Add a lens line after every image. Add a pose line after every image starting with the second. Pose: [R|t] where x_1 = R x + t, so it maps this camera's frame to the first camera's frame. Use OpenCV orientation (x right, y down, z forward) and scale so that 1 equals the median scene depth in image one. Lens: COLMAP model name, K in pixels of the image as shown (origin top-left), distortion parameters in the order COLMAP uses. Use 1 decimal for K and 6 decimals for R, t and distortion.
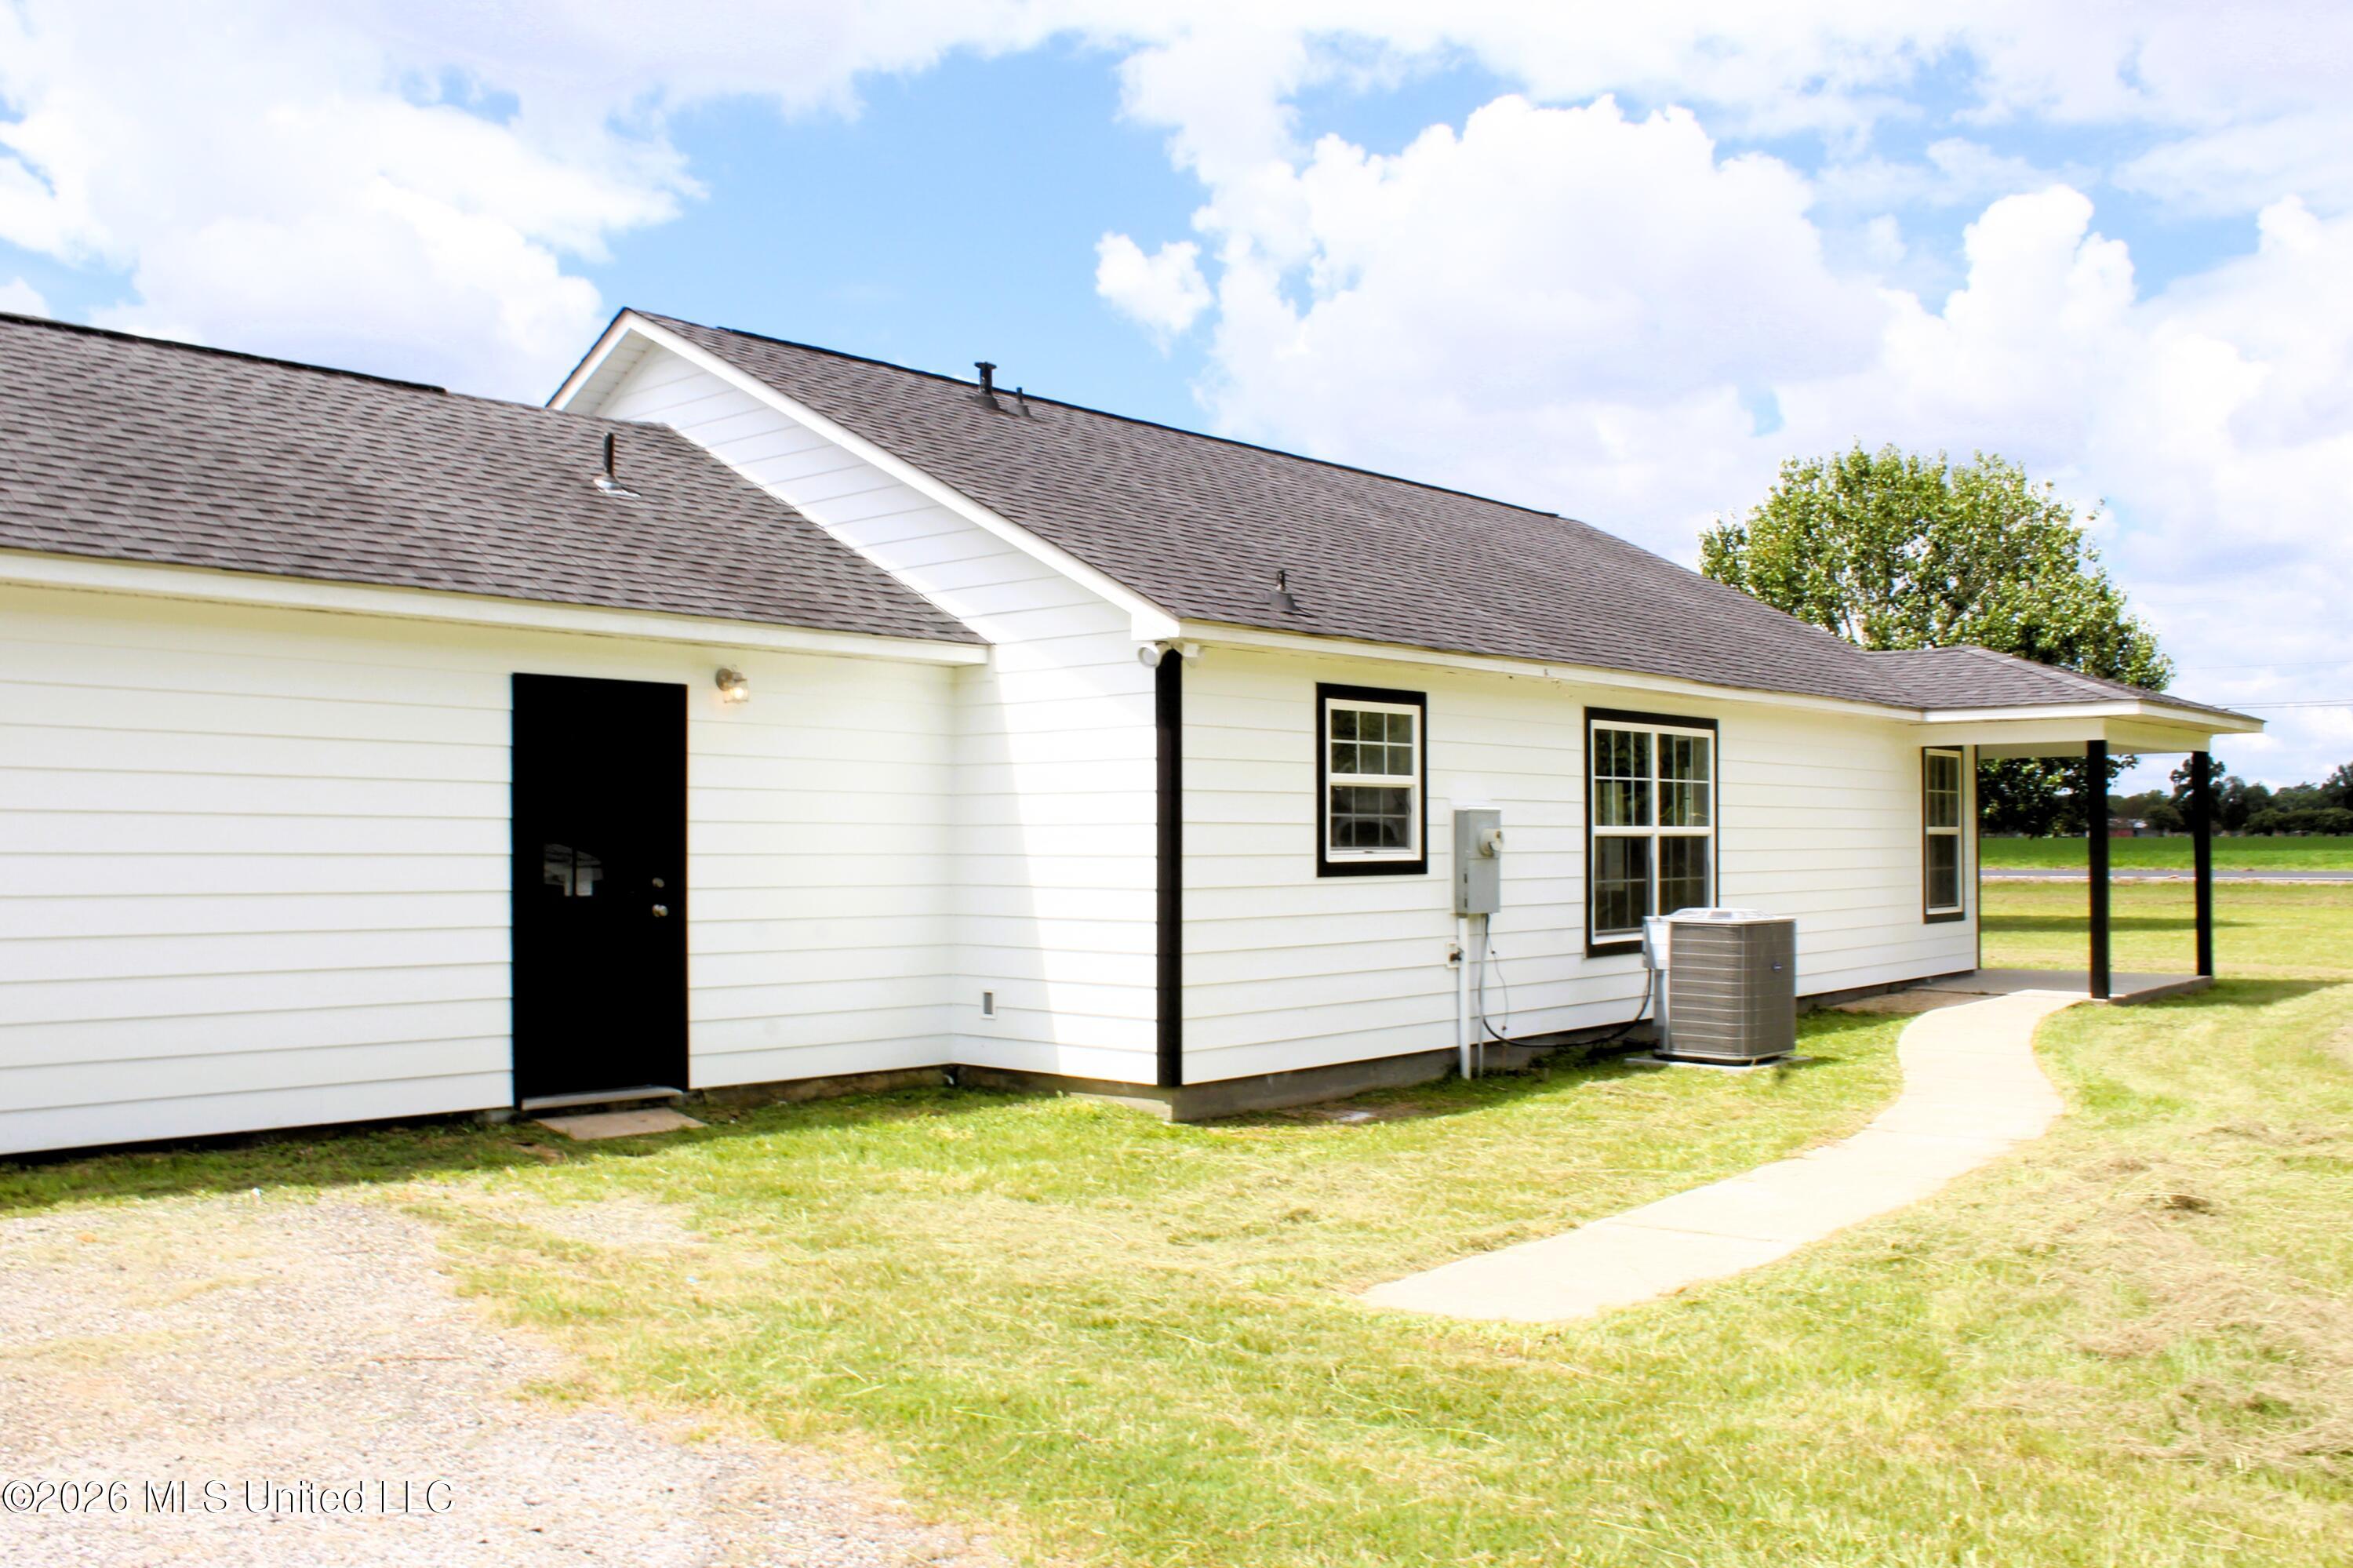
lens RADIAL K [[2040.9, 0, 1176.5], [0, 2040.9, 784.0], [0, 0, 1]] dist [-0.174535, 0.168641]
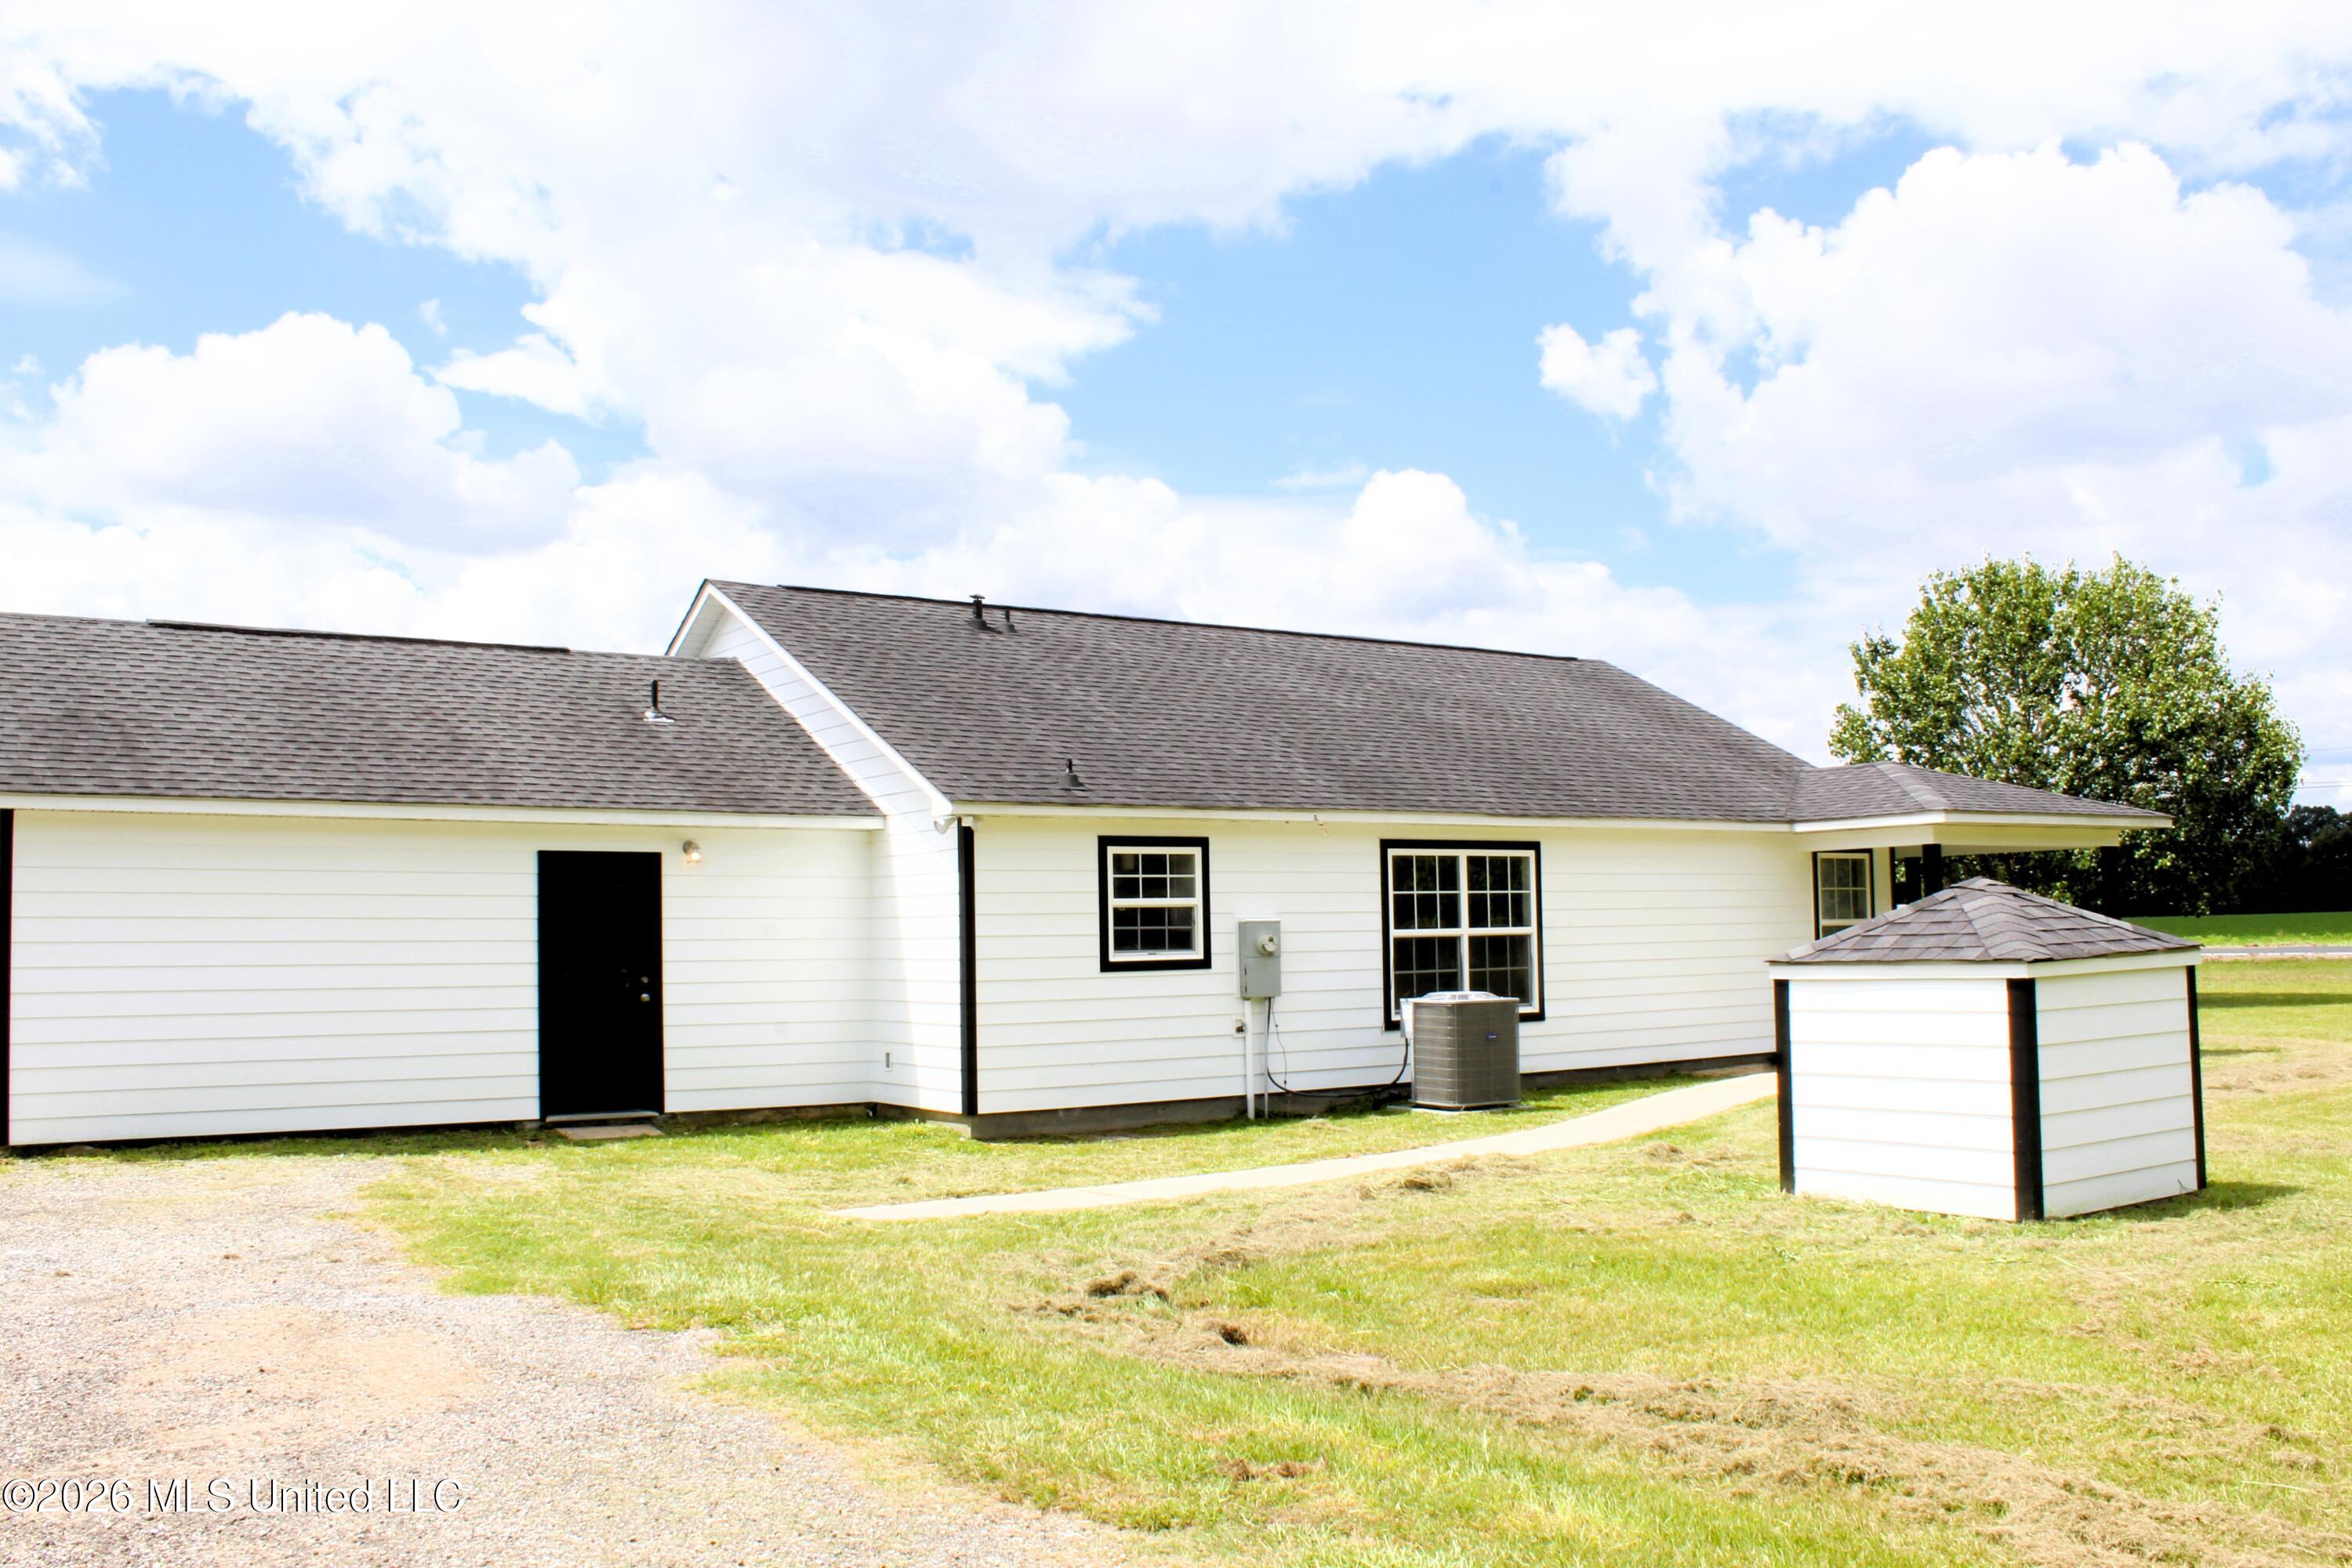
lens RADIAL K [[2039.9, 0, 1176.0], [0, 2039.9, 784.0], [0, 0, 1]] dist [-0.174535, 0.168641]
pose [[0.971999, -0.033225, -0.232623, 0.383298], [0.022541, 0.998572, -0.048440, -0.013190], [0.233900, 0.041841, 0.971360, -0.318380]]
